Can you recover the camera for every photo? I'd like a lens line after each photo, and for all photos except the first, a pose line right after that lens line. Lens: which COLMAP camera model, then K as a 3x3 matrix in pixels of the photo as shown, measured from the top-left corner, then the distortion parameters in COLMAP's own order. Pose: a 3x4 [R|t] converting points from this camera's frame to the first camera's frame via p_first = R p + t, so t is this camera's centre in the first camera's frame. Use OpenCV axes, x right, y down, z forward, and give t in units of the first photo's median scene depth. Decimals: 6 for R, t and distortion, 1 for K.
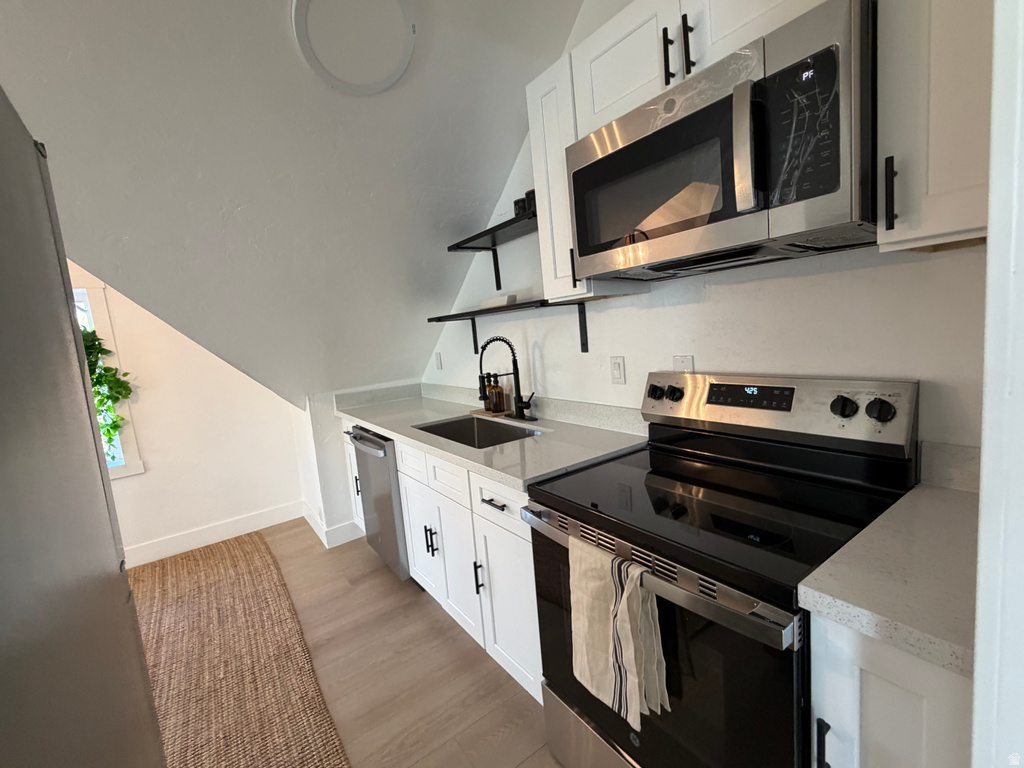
lens RADIAL K [[454.6, 0, 514.9], [0, 454.6, 381.0], [0, 0, 1]] dist [0.000825, 0.000219]
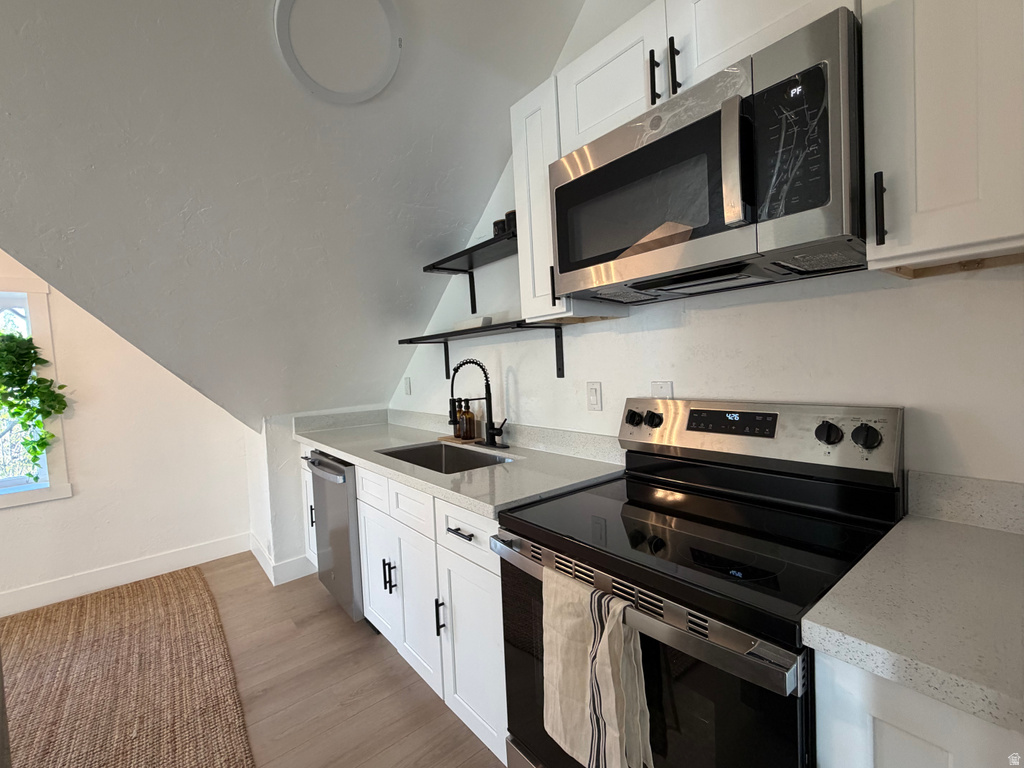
lens RADIAL K [[454.6, 0, 513.6], [0, 454.6, 380.8], [0, 0, 1]] dist [0.000825, 0.000219]
pose [[0.997382, 0.038418, 0.061270, -0.007136], [-0.033237, 0.995959, -0.083438, 0.035017], [-0.064228, 0.081183, 0.994628, 0.051099]]
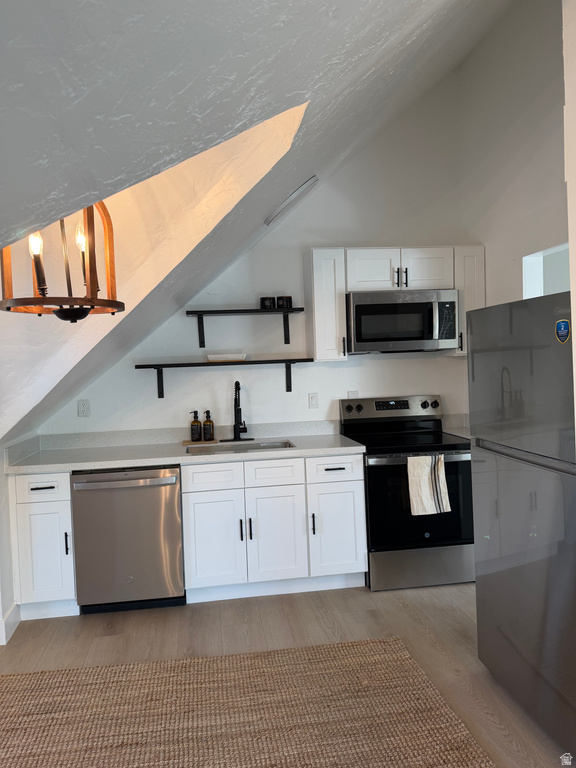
lens RADIAL K [[531.8, 0, 280.0], [0, 531.8, 379.5], [0, 0, 1]] dist [0.054491, -0.001993]
pose [[0.464570, 0.036515, 0.884783, -1.998569], [0.098751, 0.990781, -0.092740, 0.088171], [-0.880013, 0.130457, 0.456681, 0.166035]]
